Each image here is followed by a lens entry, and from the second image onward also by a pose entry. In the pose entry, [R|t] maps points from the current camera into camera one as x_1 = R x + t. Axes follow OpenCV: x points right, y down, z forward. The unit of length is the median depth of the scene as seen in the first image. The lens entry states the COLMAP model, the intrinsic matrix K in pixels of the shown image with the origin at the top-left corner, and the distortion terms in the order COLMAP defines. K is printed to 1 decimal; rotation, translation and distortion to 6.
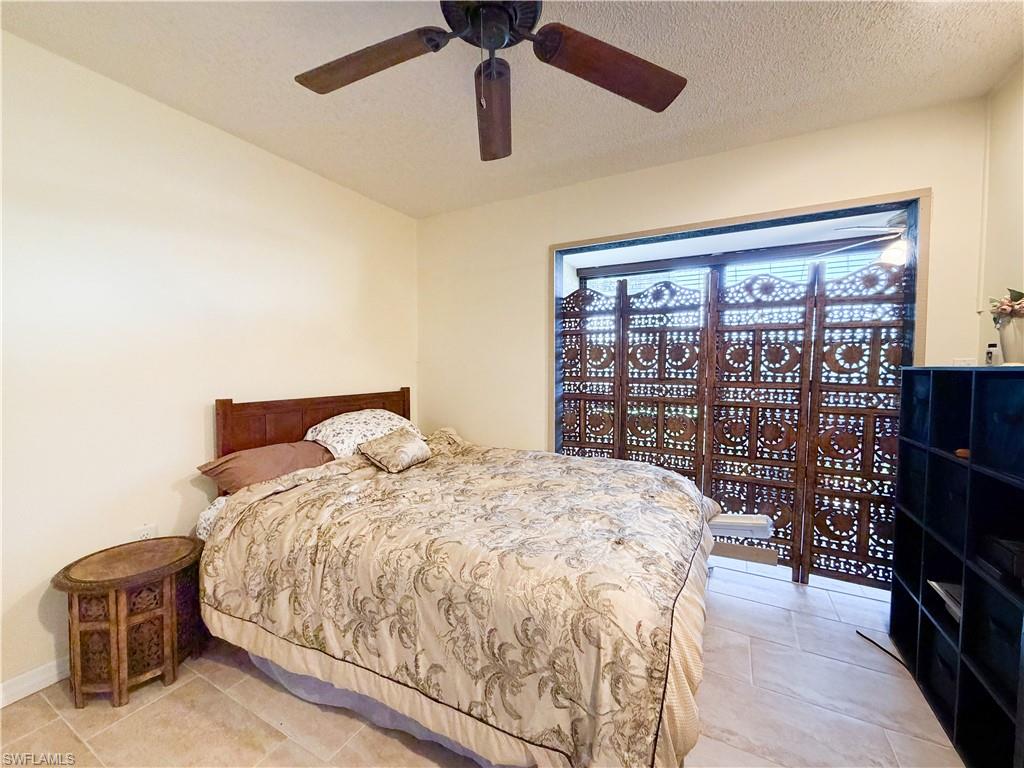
lens RADIAL K [[409.4, 0, 510.7], [0, 409.4, 385.4], [0, 0, 1]] dist [-0.002845, -0.000095]
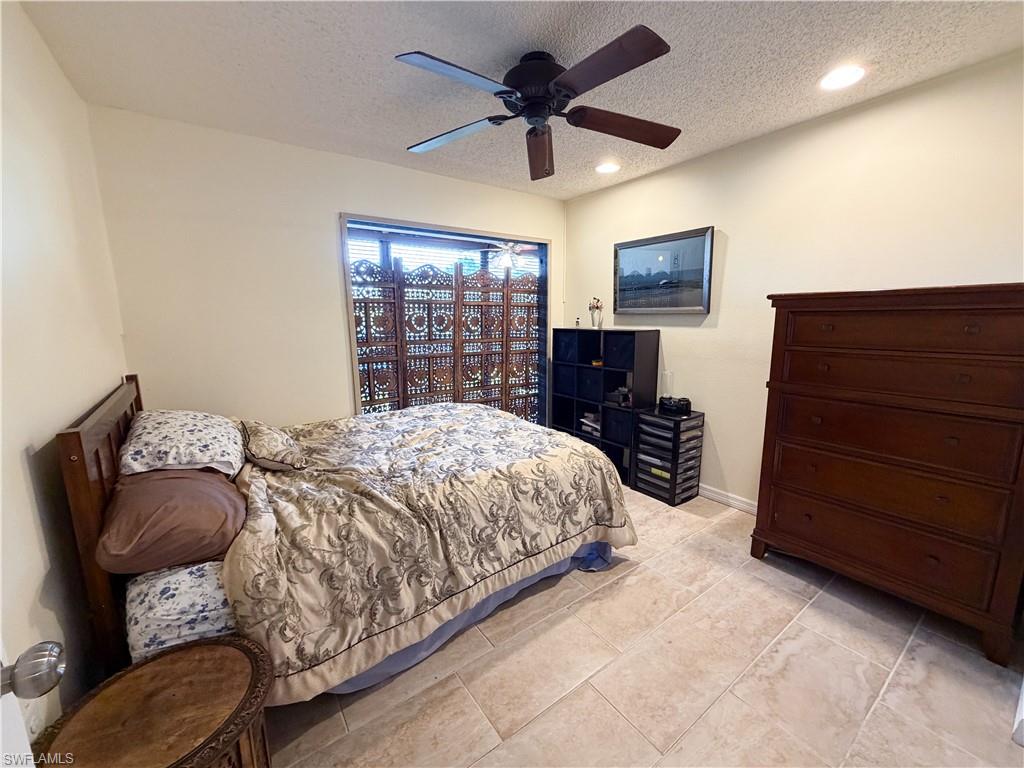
lens RADIAL K [[409.4, 0, 510.0], [0, 409.4, 383.6], [0, 0, 1]] dist [-0.002845, -0.000095]
pose [[0.432188, -0.154913, 0.888378, -0.831916], [0.050915, 0.987755, 0.147473, -0.067913], [-0.900345, -0.018504, 0.434783, 0.225339]]
